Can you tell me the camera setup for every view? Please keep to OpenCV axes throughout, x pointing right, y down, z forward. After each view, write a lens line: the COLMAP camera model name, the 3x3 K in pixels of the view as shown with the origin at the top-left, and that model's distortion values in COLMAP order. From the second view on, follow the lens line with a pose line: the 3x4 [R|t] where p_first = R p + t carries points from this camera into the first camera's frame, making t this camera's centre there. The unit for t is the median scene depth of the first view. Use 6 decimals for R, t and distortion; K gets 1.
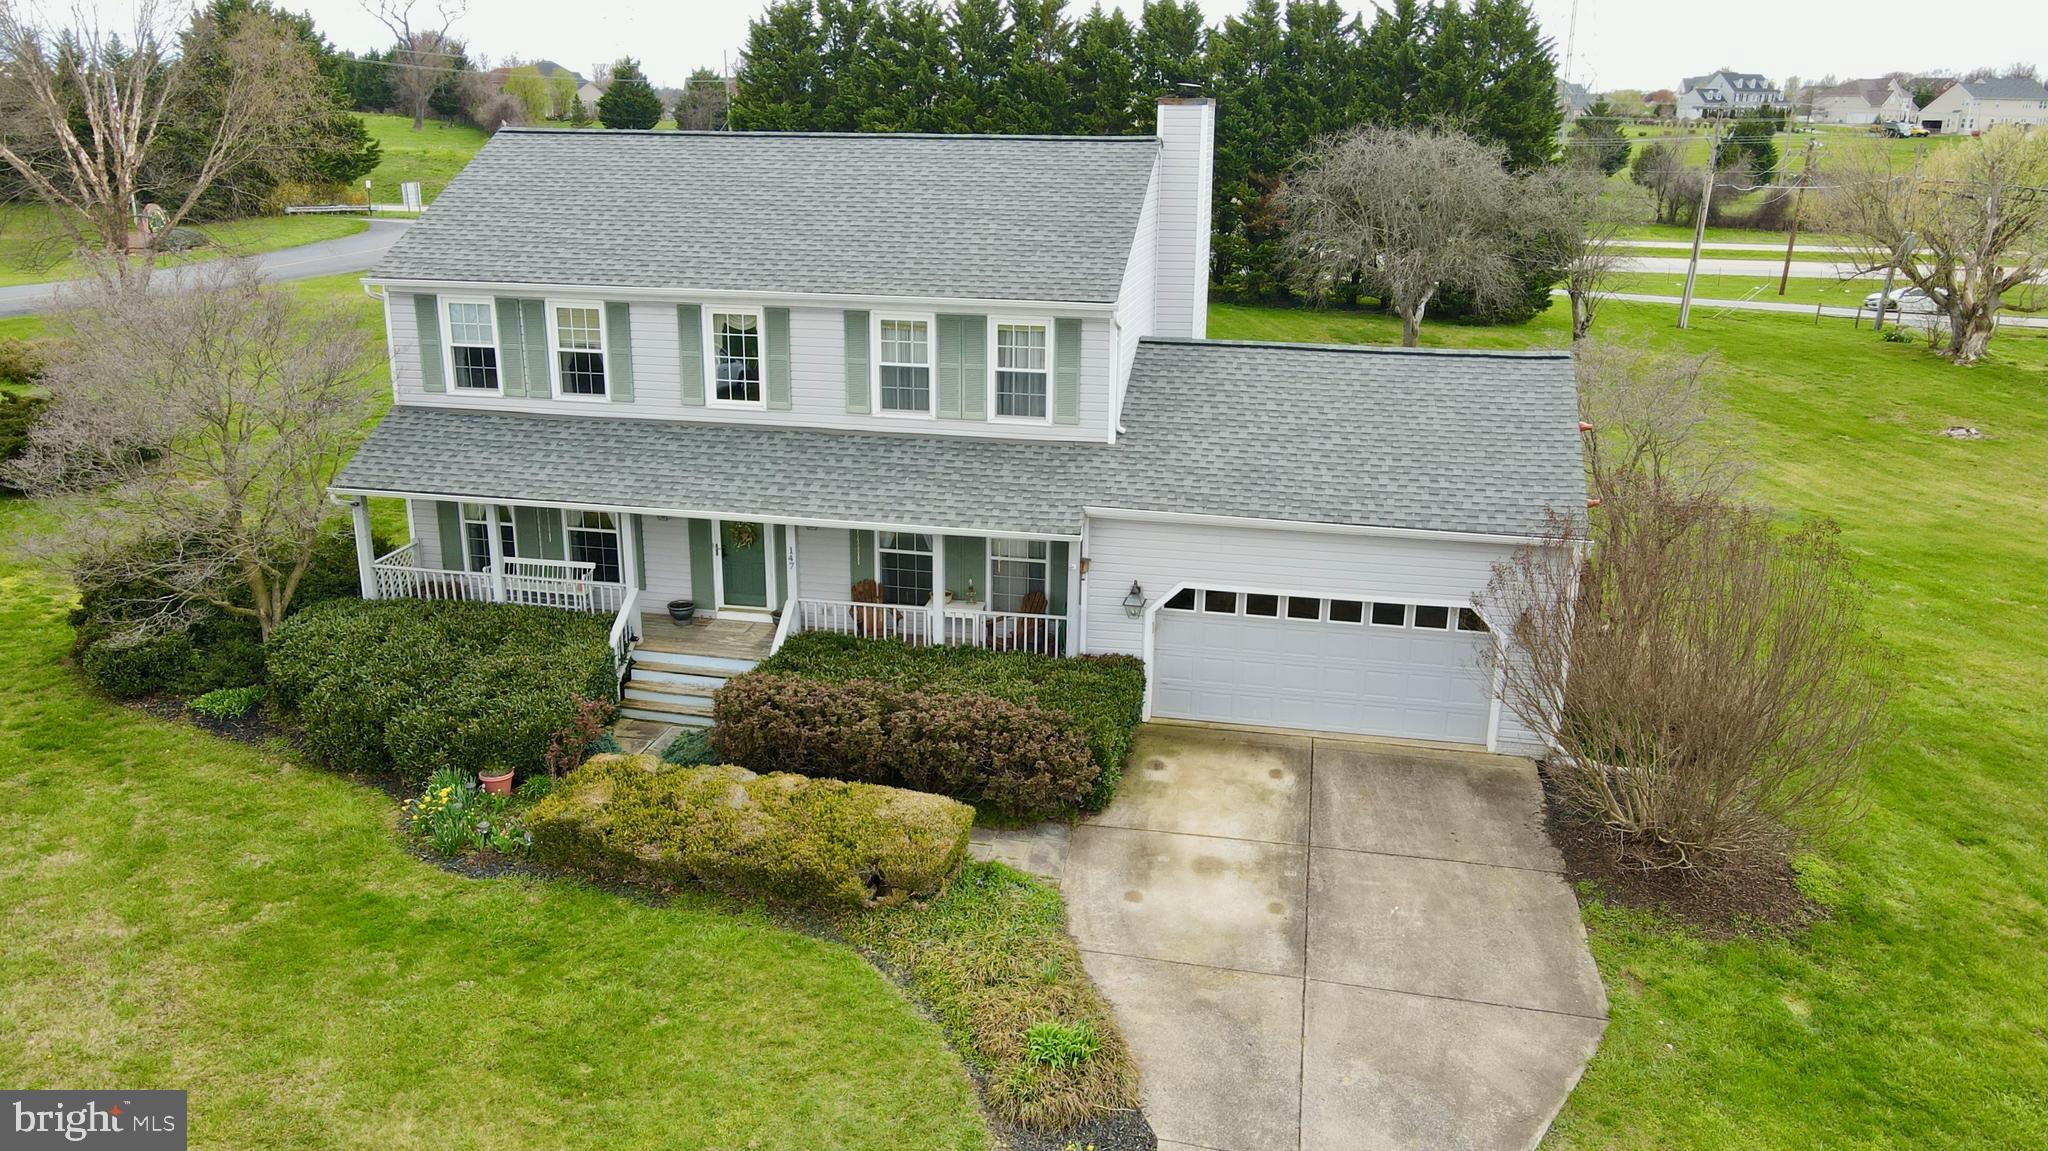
lens RADIAL K [[1565.2, 0, 1024.0], [0, 1565.2, 575.5], [0, 0, 1]] dist [-0.006165, 0.033807]
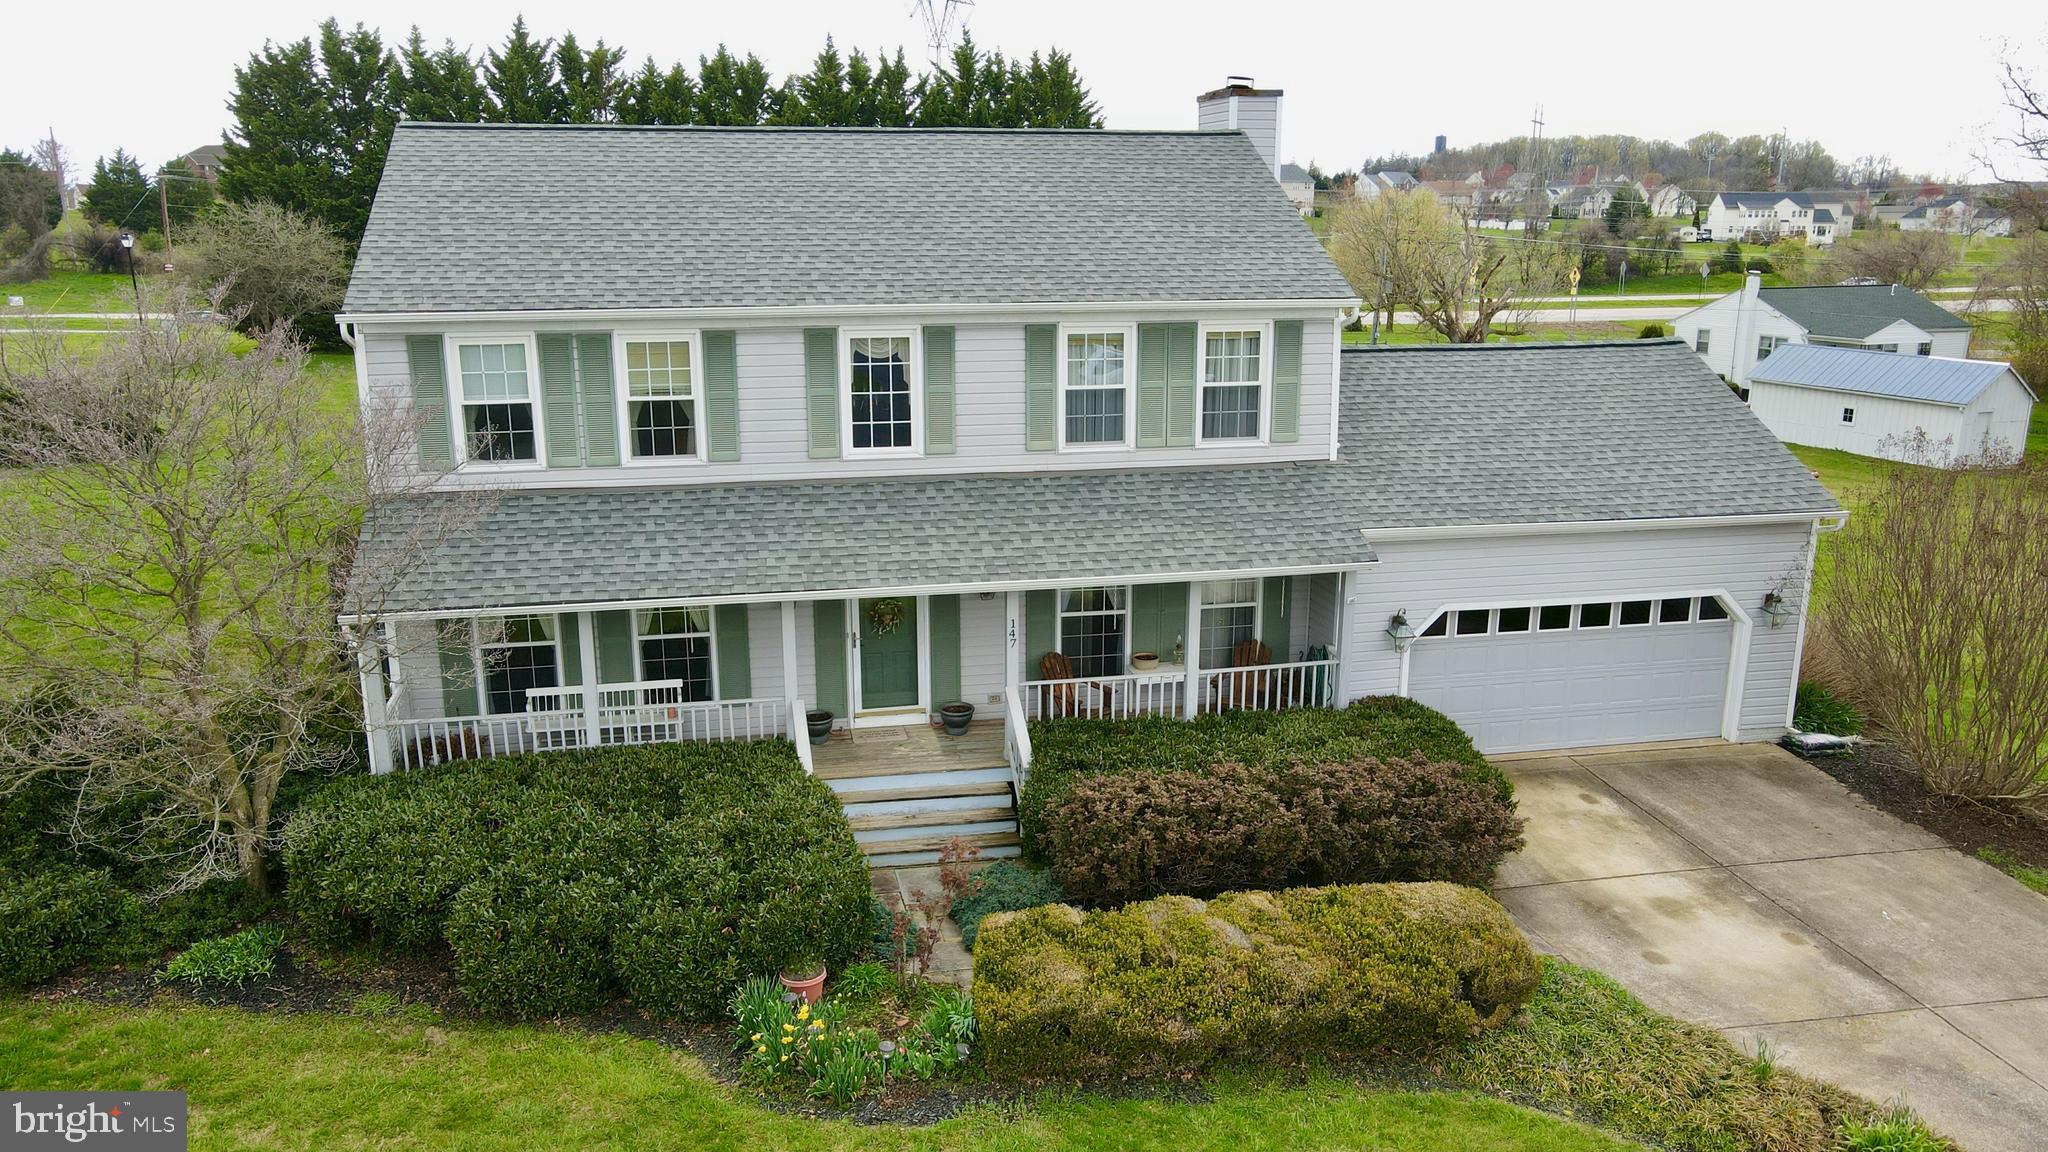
lens RADIAL K [[1522.1, 0, 1024.8], [0, 1522.1, 586.2], [0, 0, 1]] dist [0.000429, 0.026686]
pose [[0.915671, -0.108890, 0.386898, -0.438265], [0.125278, 0.991971, -0.017312, -0.020656], [-0.381906, 0.064322, 0.921960, 0.278305]]
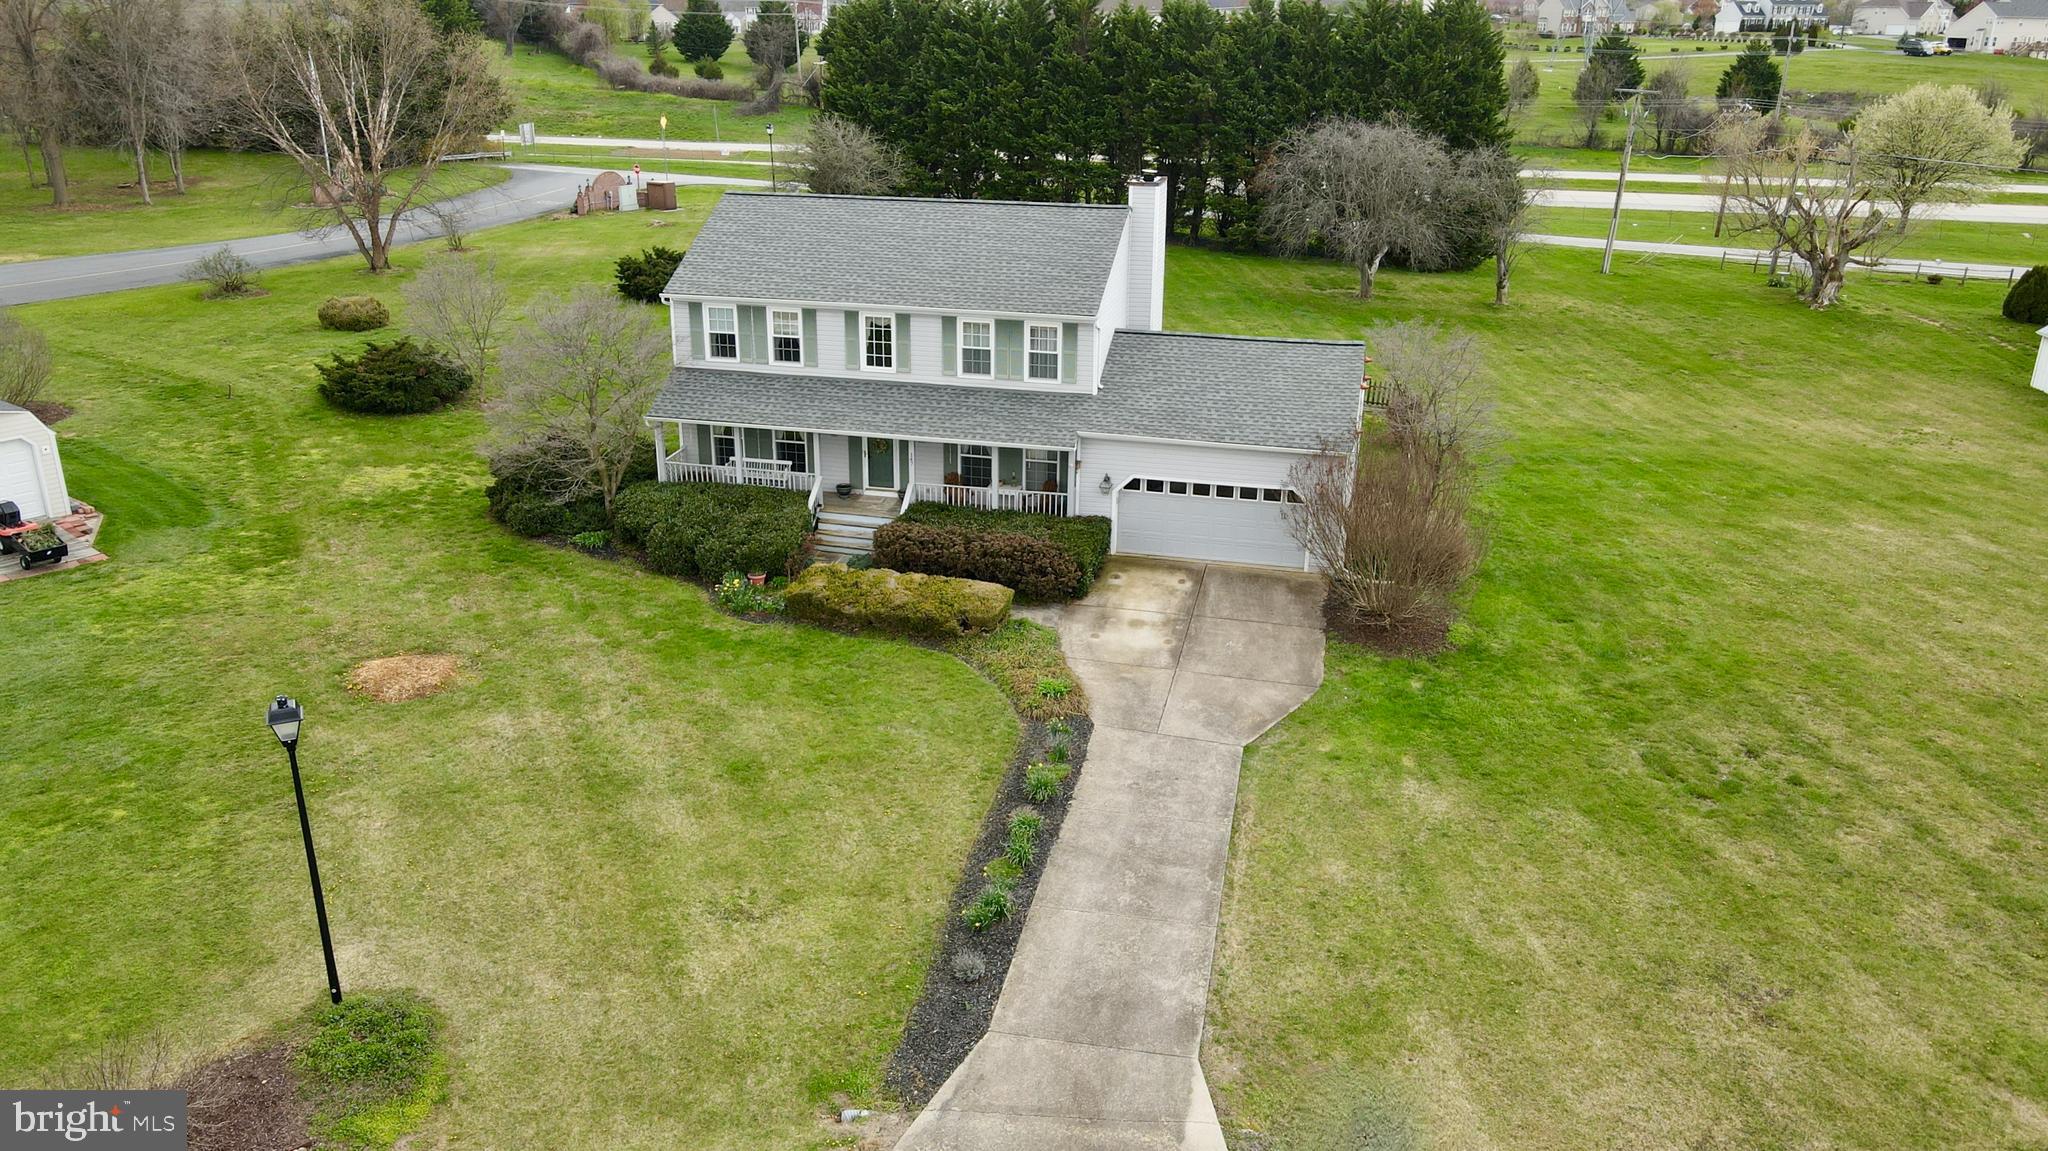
lens RADIAL K [[1553.0, 0, 1020.8], [0, 1553.0, 580.5], [0, 0, 1]] dist [-0.001301, 0.005217]
pose [[0.999419, 0.009762, -0.032651, 0.031715], [-0.007546, 0.997704, 0.067305, 0.006231], [0.033233, -0.067020, 0.997198, -0.735480]]
